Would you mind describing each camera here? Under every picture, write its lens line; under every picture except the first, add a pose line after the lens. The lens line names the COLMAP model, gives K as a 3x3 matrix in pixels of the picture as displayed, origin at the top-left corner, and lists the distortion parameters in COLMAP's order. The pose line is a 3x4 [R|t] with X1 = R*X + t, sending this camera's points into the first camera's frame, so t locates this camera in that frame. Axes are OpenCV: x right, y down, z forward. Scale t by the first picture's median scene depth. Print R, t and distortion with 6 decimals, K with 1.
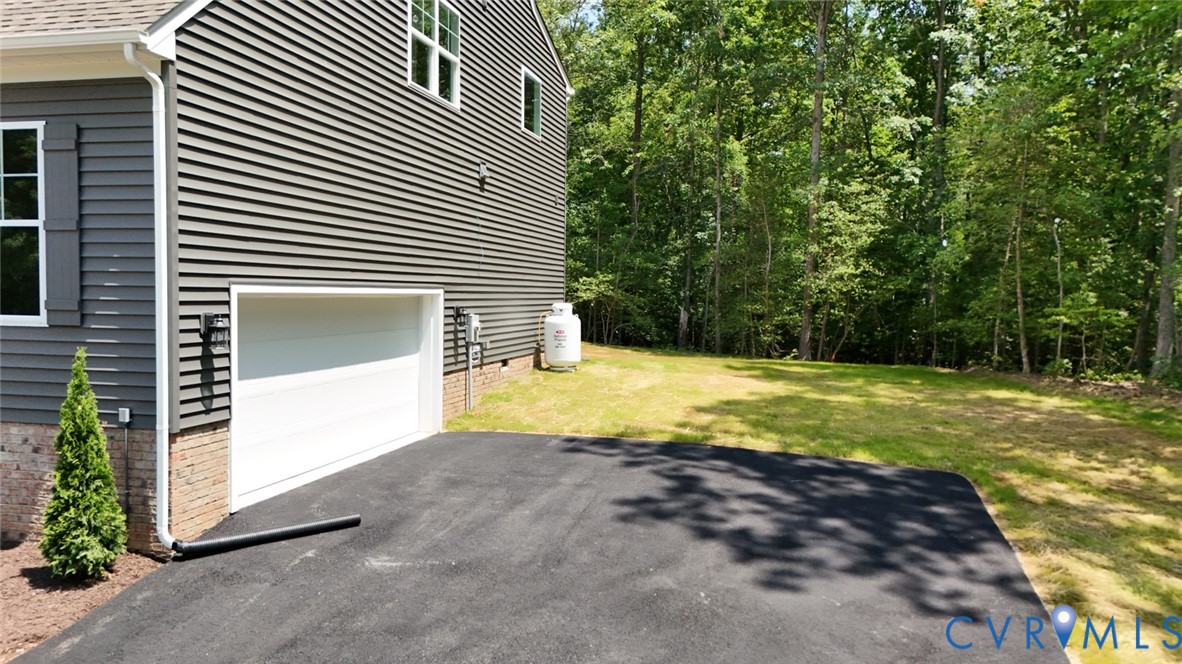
lens RADIAL K [[850.6, 0, 591.0], [0, 850.6, 332.0], [0, 0, 1]] dist [0.006738, 0.002073]
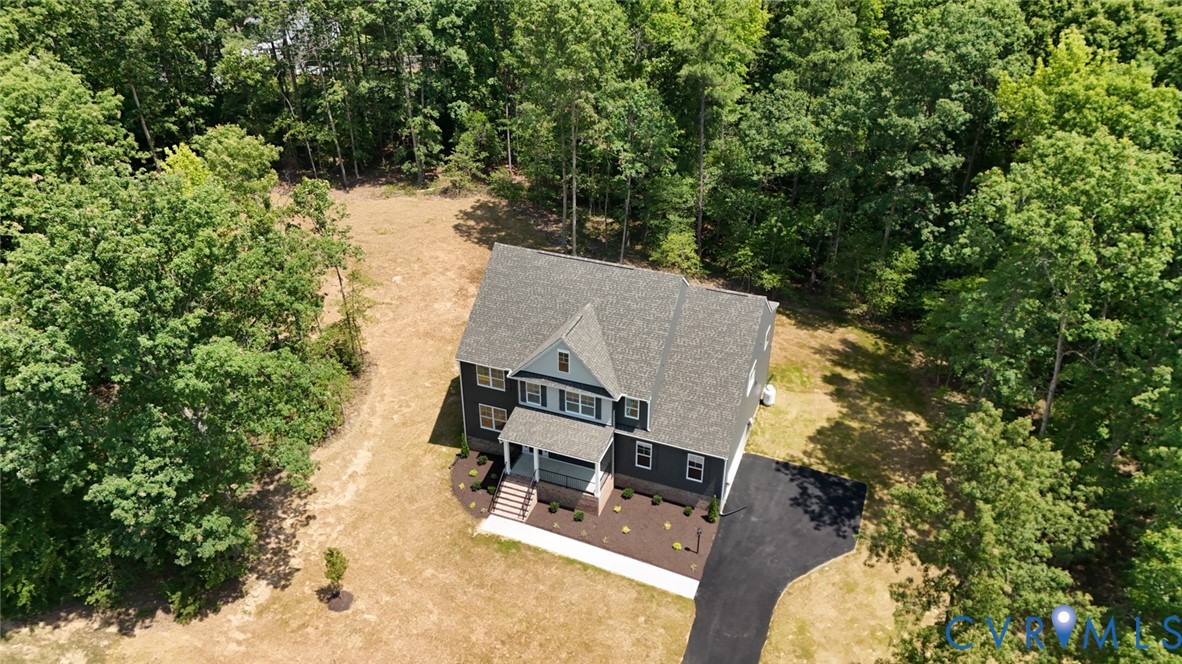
lens RADIAL K [[790.2, 0, 591.0], [0, 790.2, 332.0], [0, 0, 1]] dist [0.003367, 0.000396]
pose [[0.989796, 0.072715, -0.122543, -0.656495], [-0.008708, 0.889252, 0.457335, -2.915420], [0.142227, -0.451602, 0.880811, -2.987564]]
